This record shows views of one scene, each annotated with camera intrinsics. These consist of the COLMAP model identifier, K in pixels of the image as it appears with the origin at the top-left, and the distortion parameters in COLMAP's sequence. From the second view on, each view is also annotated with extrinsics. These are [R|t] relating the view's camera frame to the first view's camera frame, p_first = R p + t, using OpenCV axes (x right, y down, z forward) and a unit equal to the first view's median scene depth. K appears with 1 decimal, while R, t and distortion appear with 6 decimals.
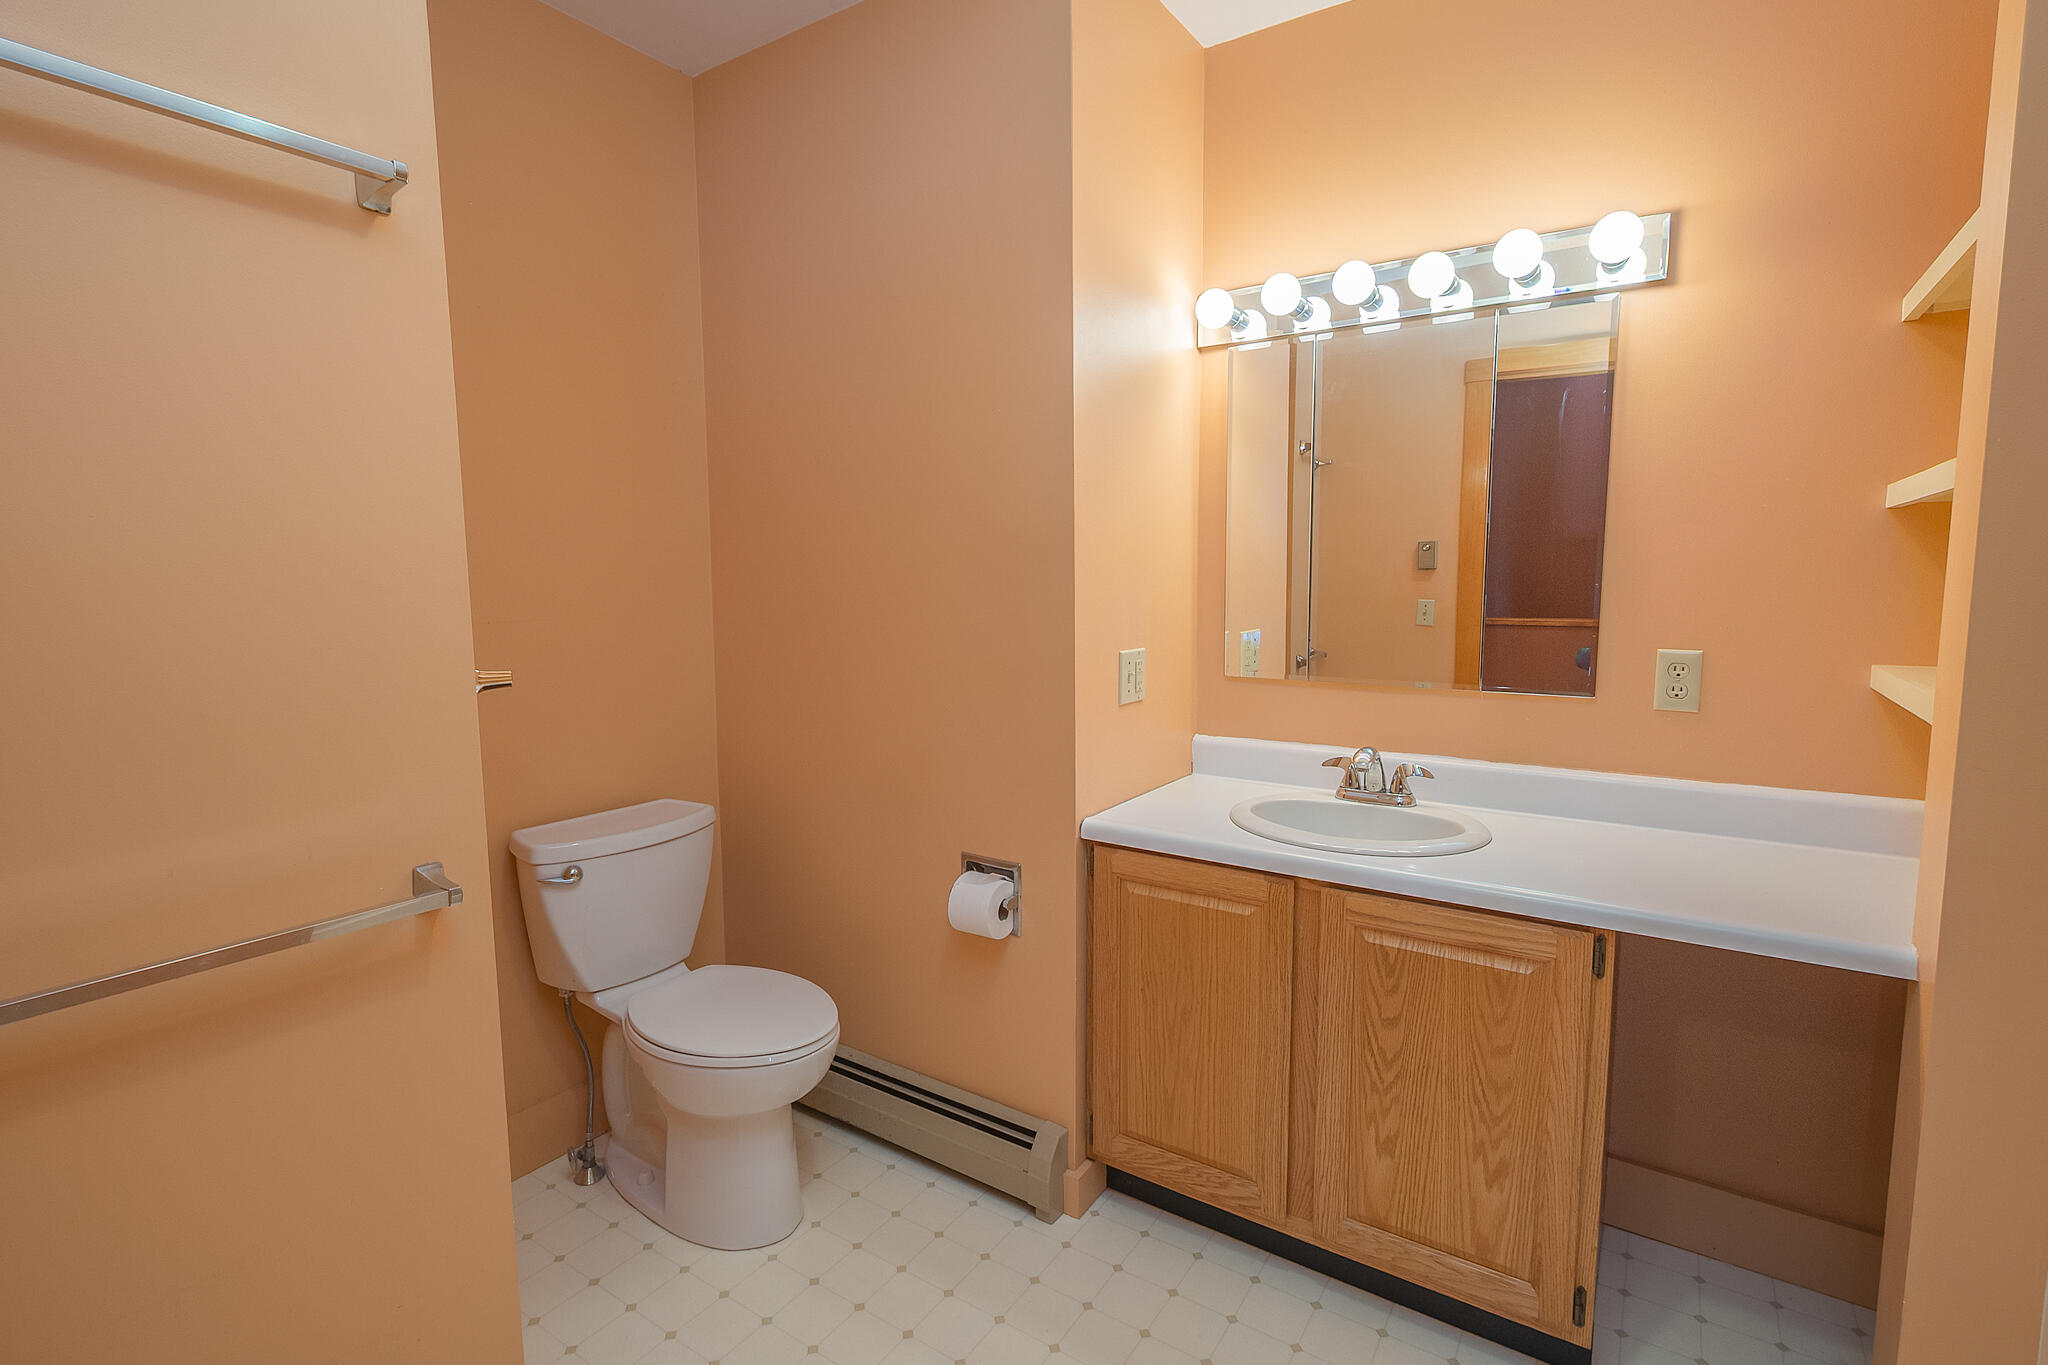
lens RADIAL K [[942.2, 0, 1023.5], [0, 942.2, 680.9], [0, 0, 1]] dist [0.001455, 0.000092]
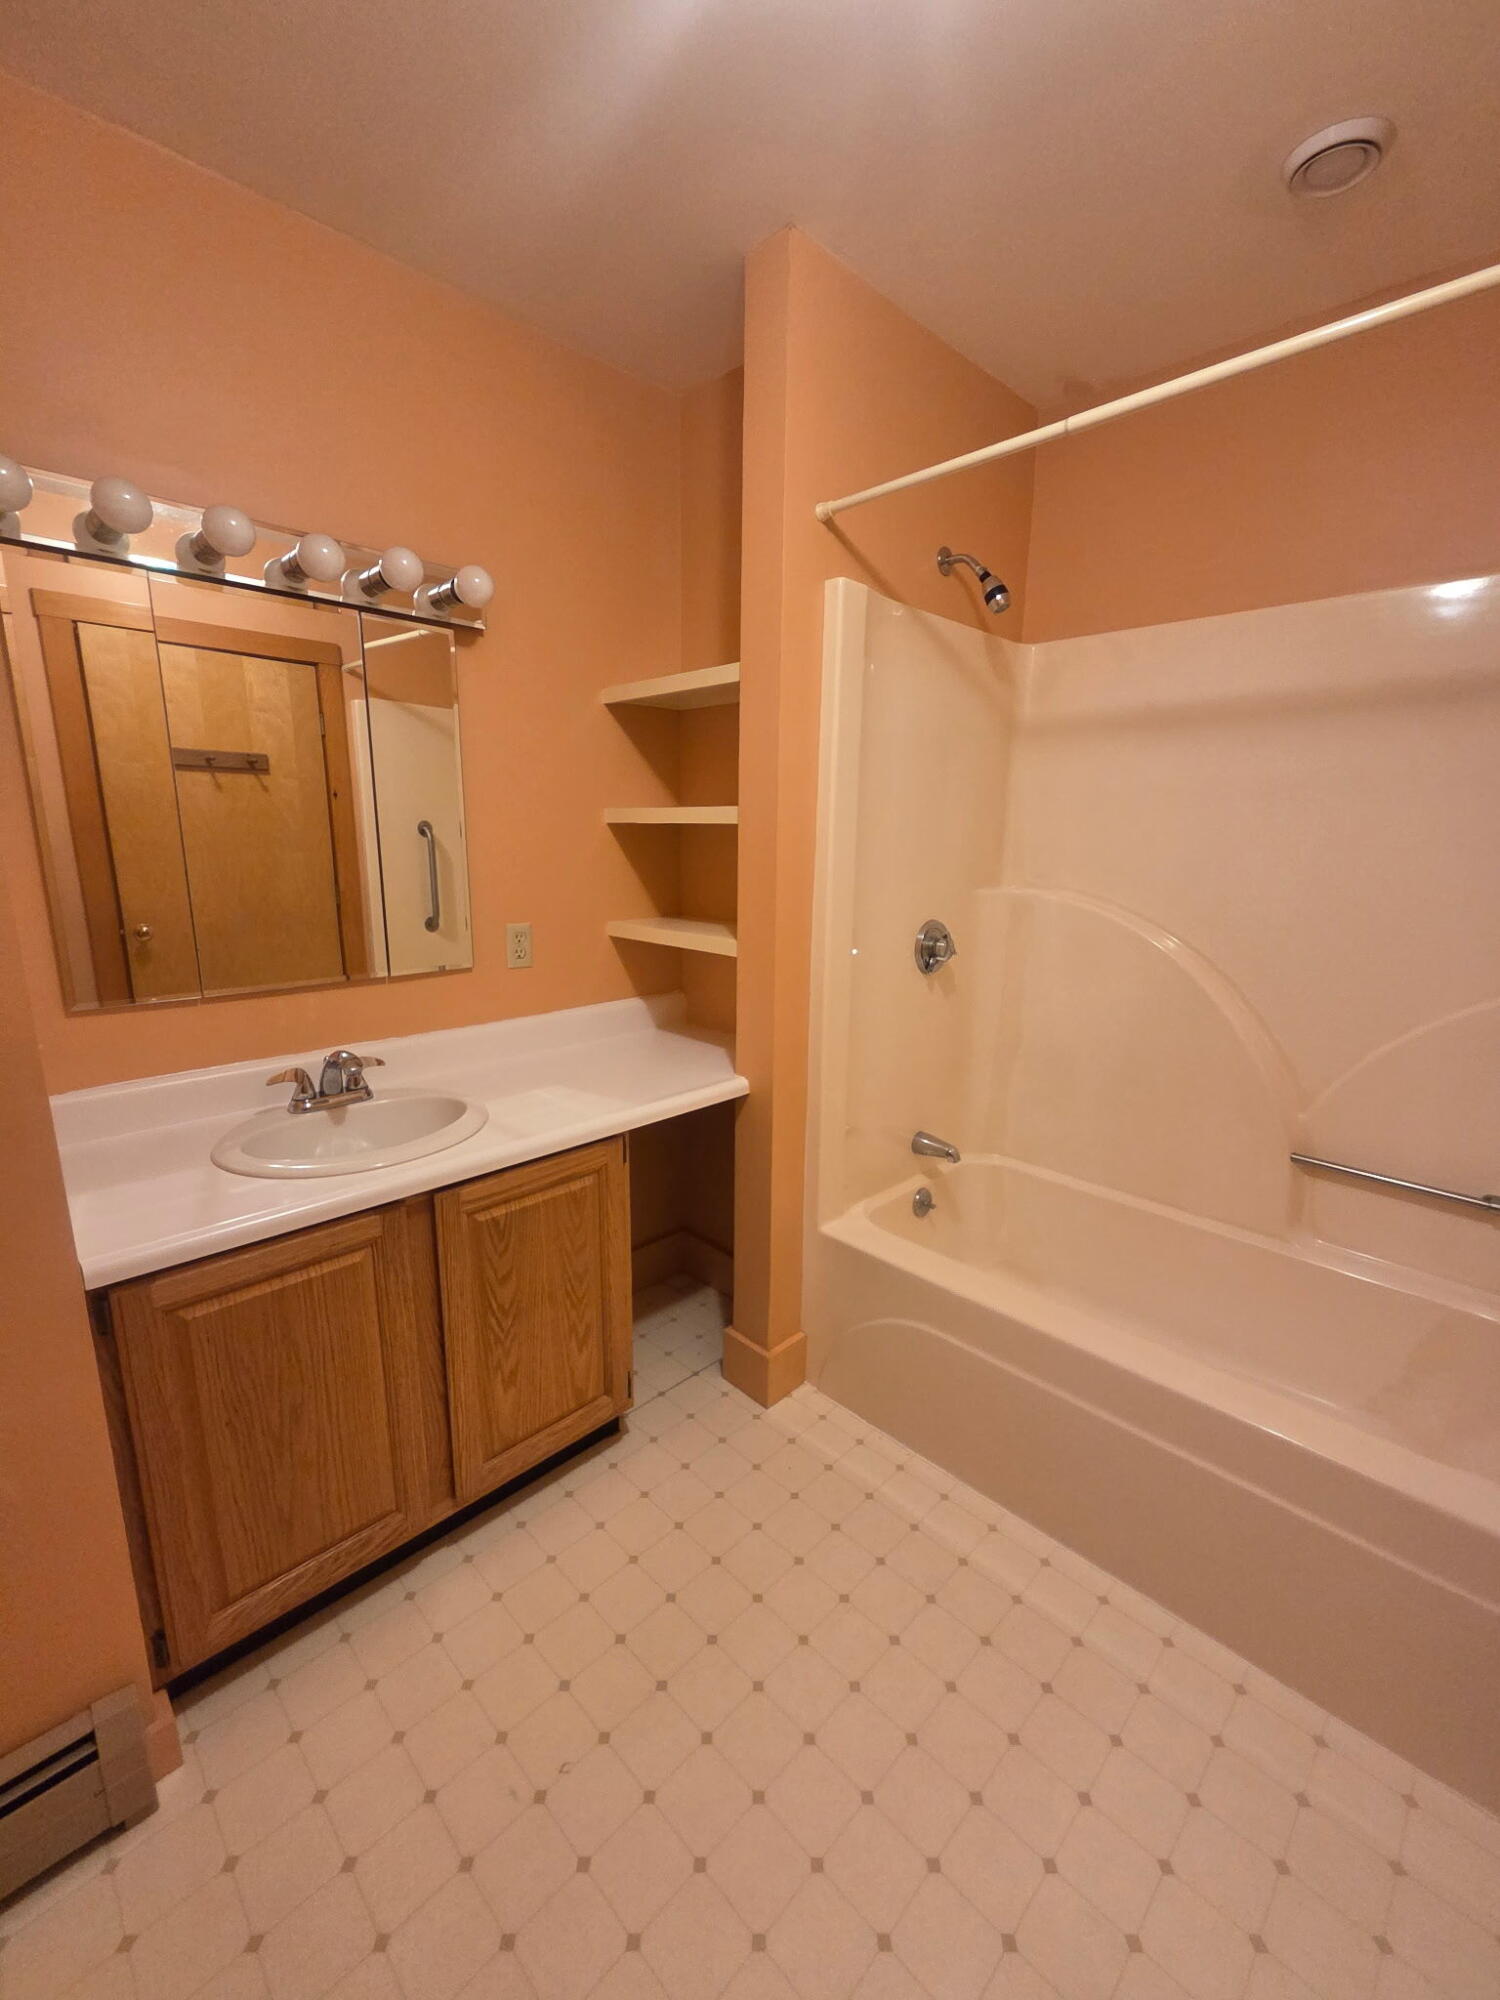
lens RADIAL K [[828.8, 0, 746.8], [0, 828.8, 1001.0], [0, 0, 1]] dist [-0.001655, 0.000698]
pose [[0.199347, -0.198827, 0.959546, -0.438797], [0.094484, 0.978537, 0.183133, -0.119347], [-0.975363, 0.054155, 0.213854, 0.474726]]
